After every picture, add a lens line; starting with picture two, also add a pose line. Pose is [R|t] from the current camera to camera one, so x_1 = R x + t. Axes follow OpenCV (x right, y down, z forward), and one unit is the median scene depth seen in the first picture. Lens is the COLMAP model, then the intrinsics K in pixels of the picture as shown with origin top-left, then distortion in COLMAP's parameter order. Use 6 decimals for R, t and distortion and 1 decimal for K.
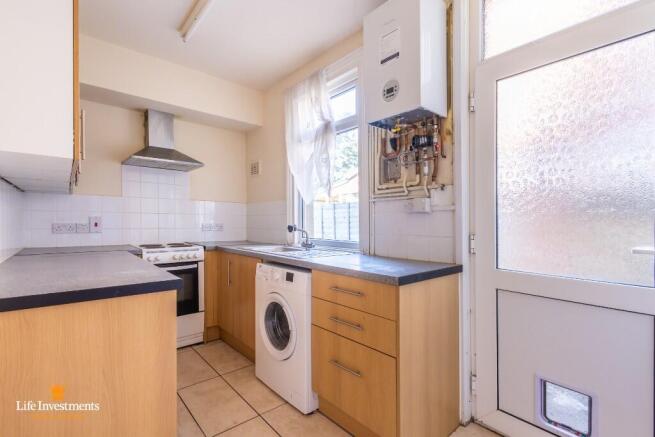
lens RADIAL K [[300.2, 0, 316.1], [0, 300.2, 227.0], [0, 0, 1]] dist [0.015326, -0.004112]
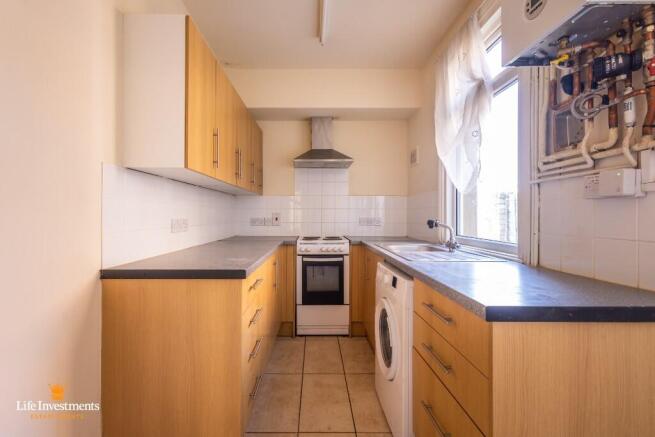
lens RADIAL K [[300.2, 0, 321.7], [0, 300.2, 221.8], [0, 0, 1]] dist [0.015326, -0.004112]
pose [[0.773244, 0.006848, -0.634071, 0.218619], [-0.007821, 0.999969, 0.001261, 0.000992], [0.634060, 0.003984, 0.773274, 0.180531]]
